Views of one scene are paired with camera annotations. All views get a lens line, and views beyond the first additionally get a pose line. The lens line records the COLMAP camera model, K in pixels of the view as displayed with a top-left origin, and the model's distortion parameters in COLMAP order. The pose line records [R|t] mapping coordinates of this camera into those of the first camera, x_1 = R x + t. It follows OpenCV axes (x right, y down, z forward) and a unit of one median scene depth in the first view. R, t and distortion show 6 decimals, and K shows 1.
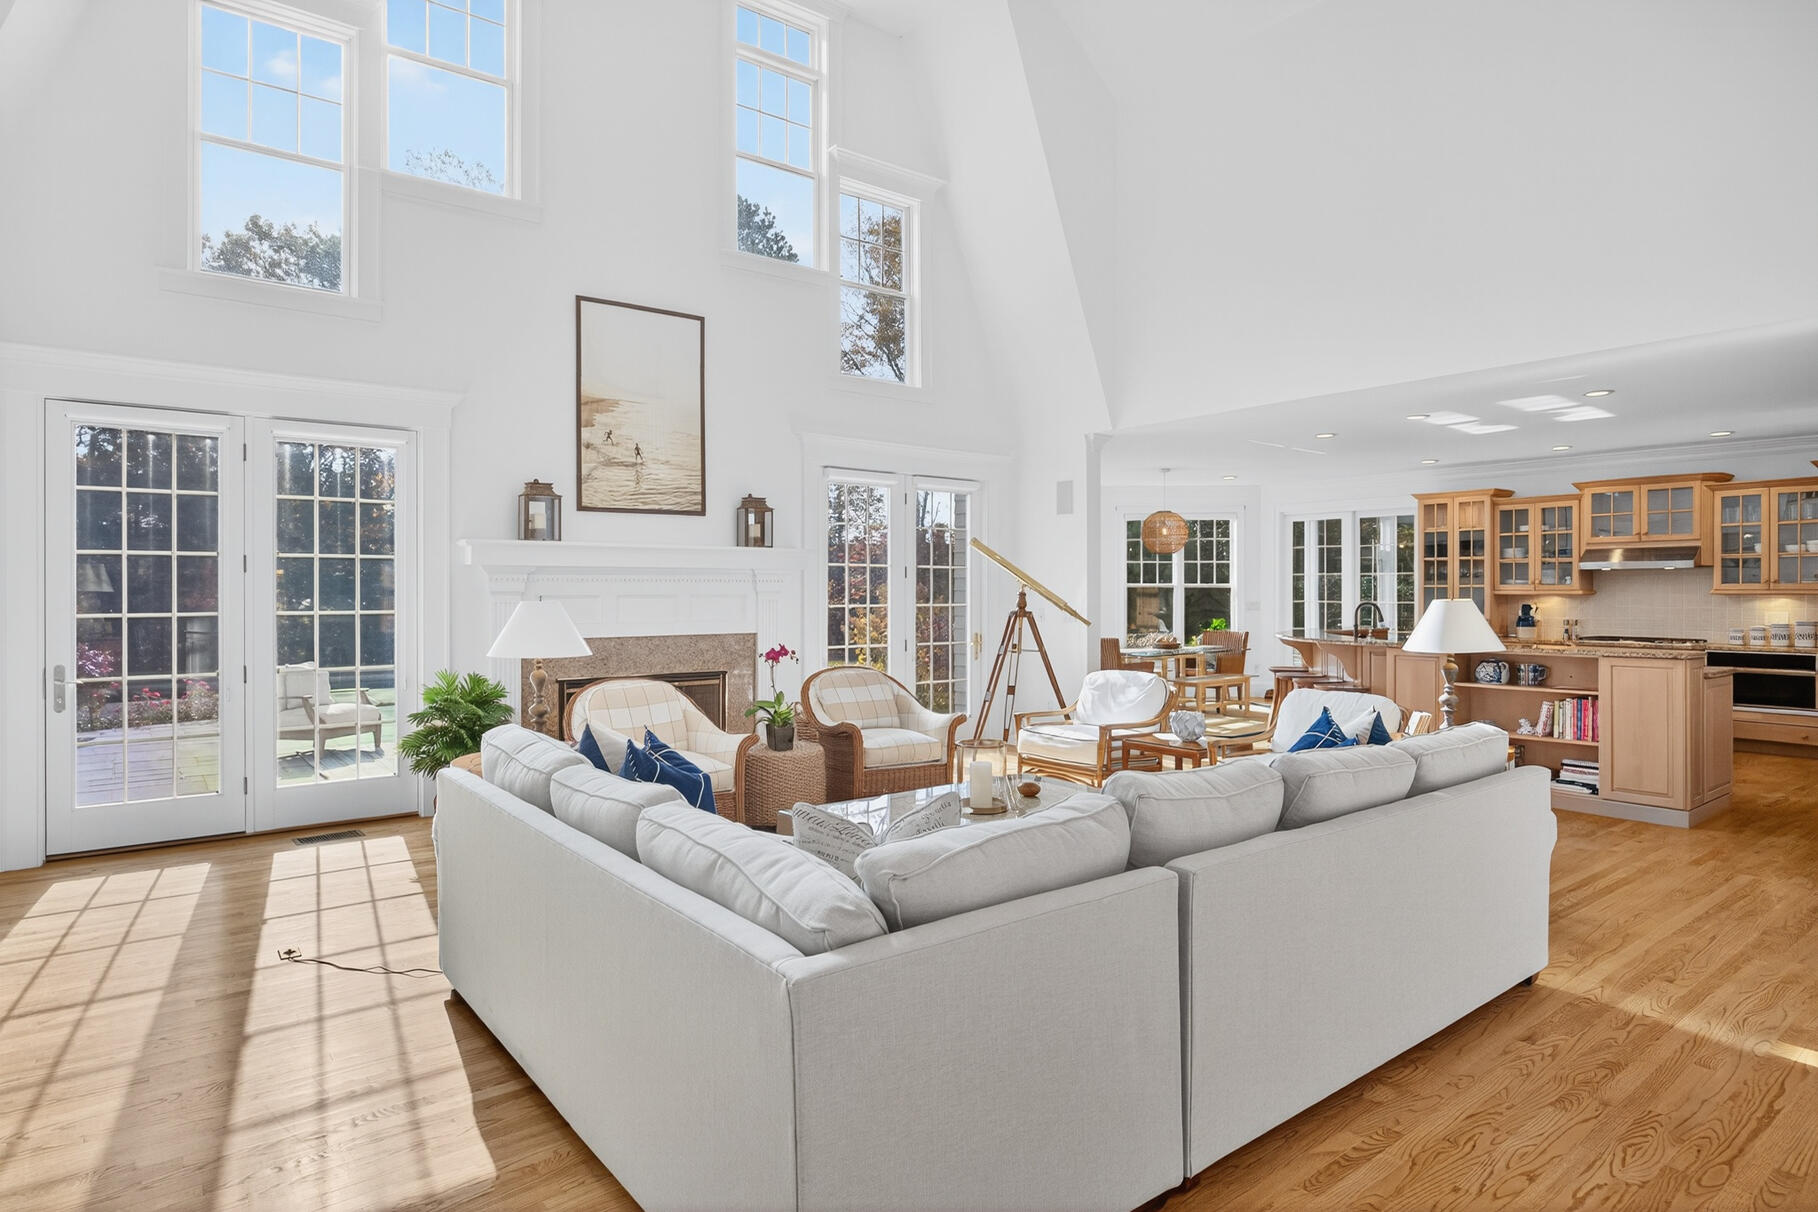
lens RADIAL K [[1006.8, 0, 922.5], [0, 1006.8, 592.0], [0, 0, 1]] dist [0.002132, 0.001255]
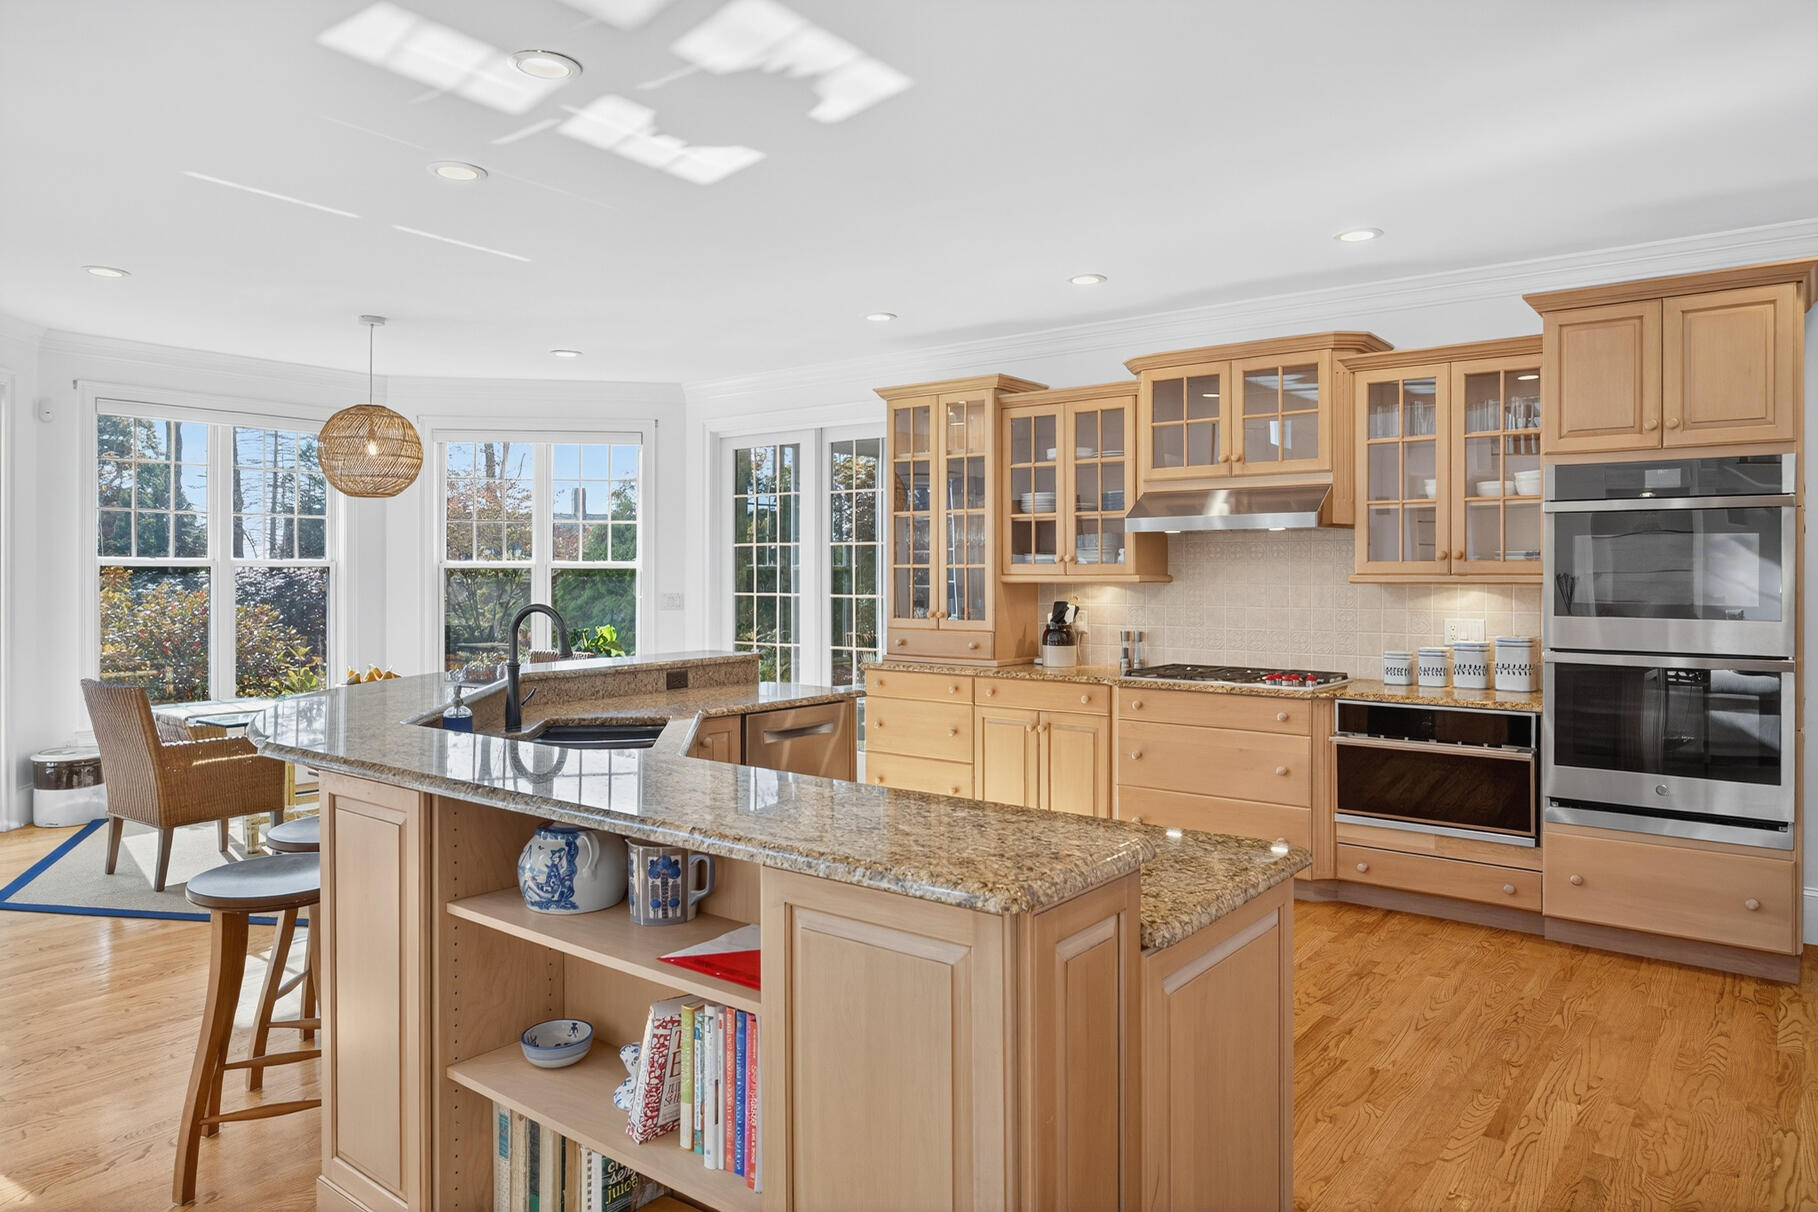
lens RADIAL K [[1169.2, 0, 903.0], [0, 1169.2, 570.3], [0, 0, 1]] dist [-0.008886, 0.002159]
pose [[0.973160, 0.000001, 0.230131, 0.398155], [0.000766, 0.999994, -0.003246, -0.001990], [-0.230130, 0.003335, 0.973154, 0.451453]]
